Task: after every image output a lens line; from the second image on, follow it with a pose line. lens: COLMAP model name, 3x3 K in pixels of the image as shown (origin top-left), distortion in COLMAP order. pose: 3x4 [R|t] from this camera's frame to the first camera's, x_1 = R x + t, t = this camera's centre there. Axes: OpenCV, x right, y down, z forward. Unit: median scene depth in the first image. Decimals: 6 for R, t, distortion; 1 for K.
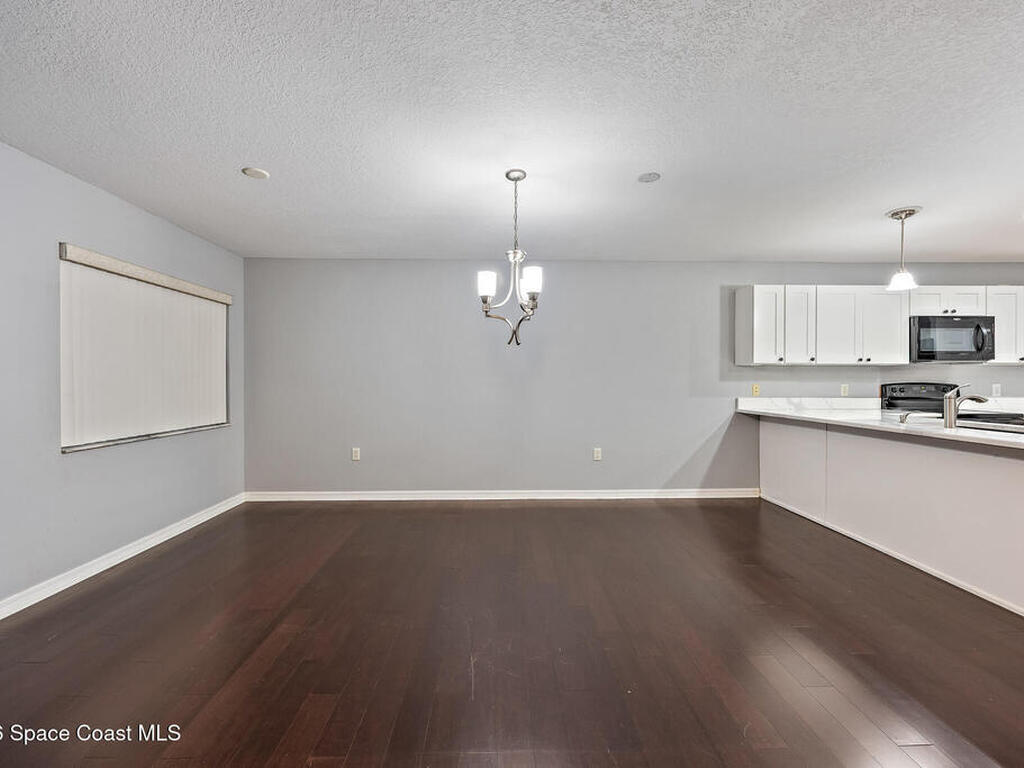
lens RADIAL K [[441.5, 0, 511.1], [0, 441.5, 387.4], [0, 0, 1]] dist [-0.000884, 0.000346]
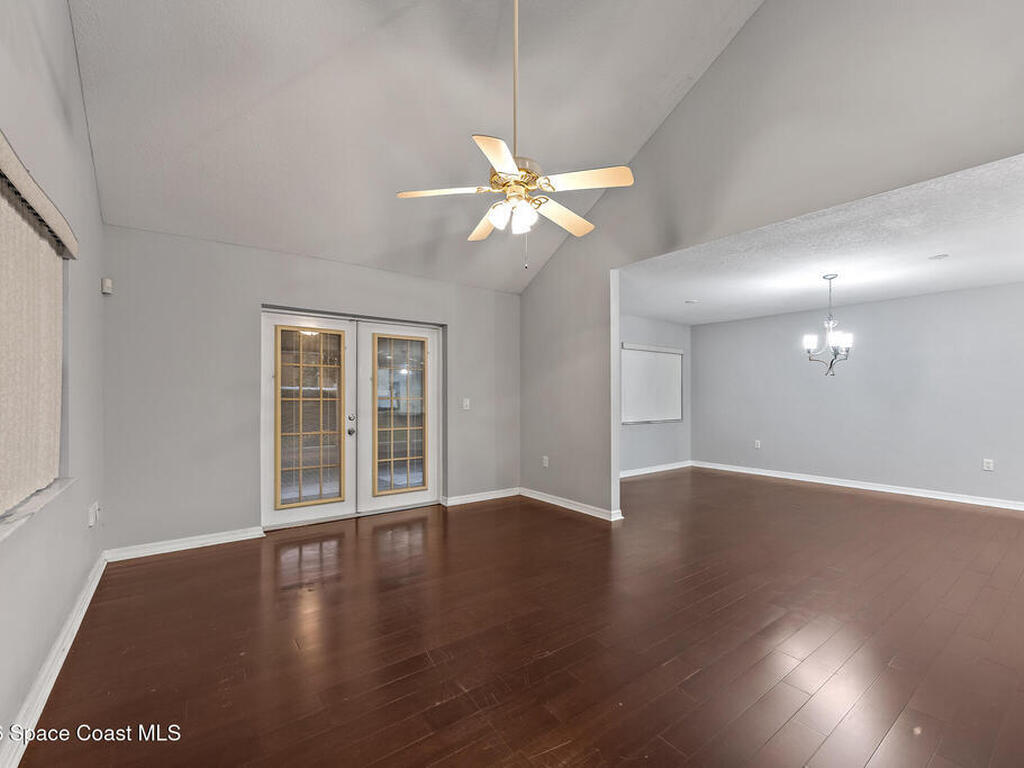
lens RADIAL K [[441.5, 0, 513.2], [0, 441.5, 392.0], [0, 0, 1]] dist [-0.000884, 0.000346]
pose [[0.580706, -0.006773, -0.814085, 0.435237], [-0.009179, 0.999847, -0.014866, 0.001537], [0.814061, 0.016105, 0.580556, -0.623762]]
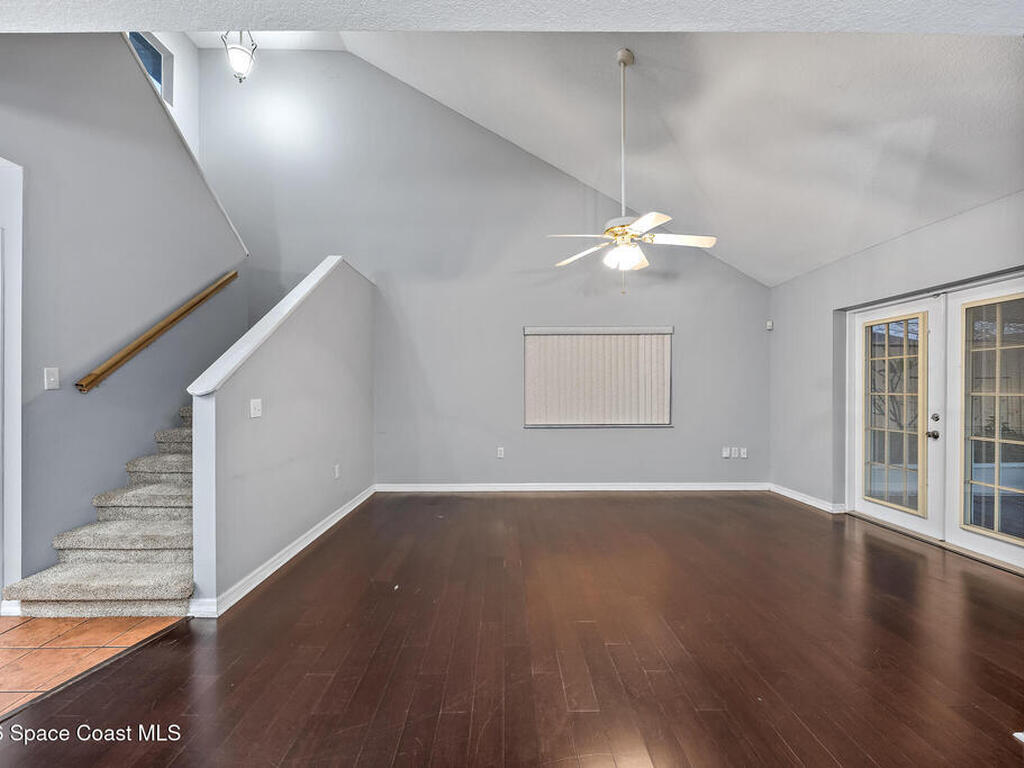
lens RADIAL K [[441.5, 0, 508.4], [0, 441.5, 390.1], [0, 0, 1]] dist [-0.000884, 0.000346]
pose [[-0.999437, 0.003735, 0.033335, 0.142724], [0.003946, 0.999973, 0.006269, -0.009848], [-0.033310, 0.006397, -0.999425, 0.523872]]
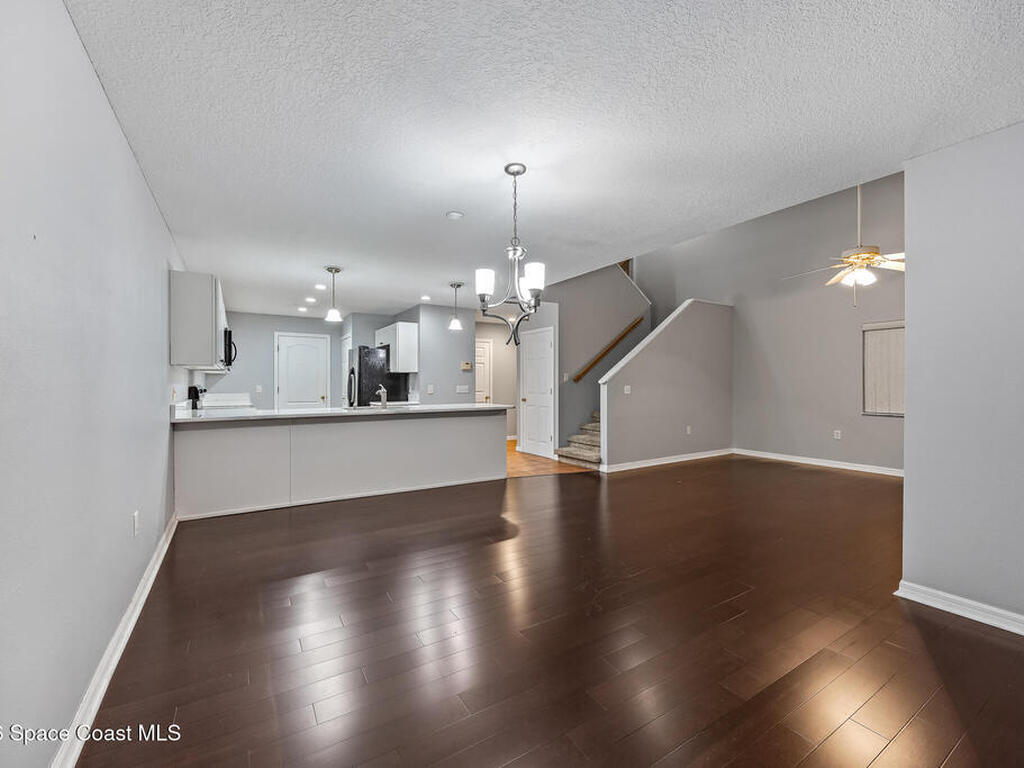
lens RADIAL K [[441.5, 0, 516.3], [0, 441.5, 386.1], [0, 0, 1]] dist [-0.000884, 0.000346]
pose [[-0.507646, -0.002443, 0.861563, -0.527414], [0.010219, 0.999909, 0.008857, -0.008719], [-0.861505, 0.013301, -0.507574, 0.931320]]
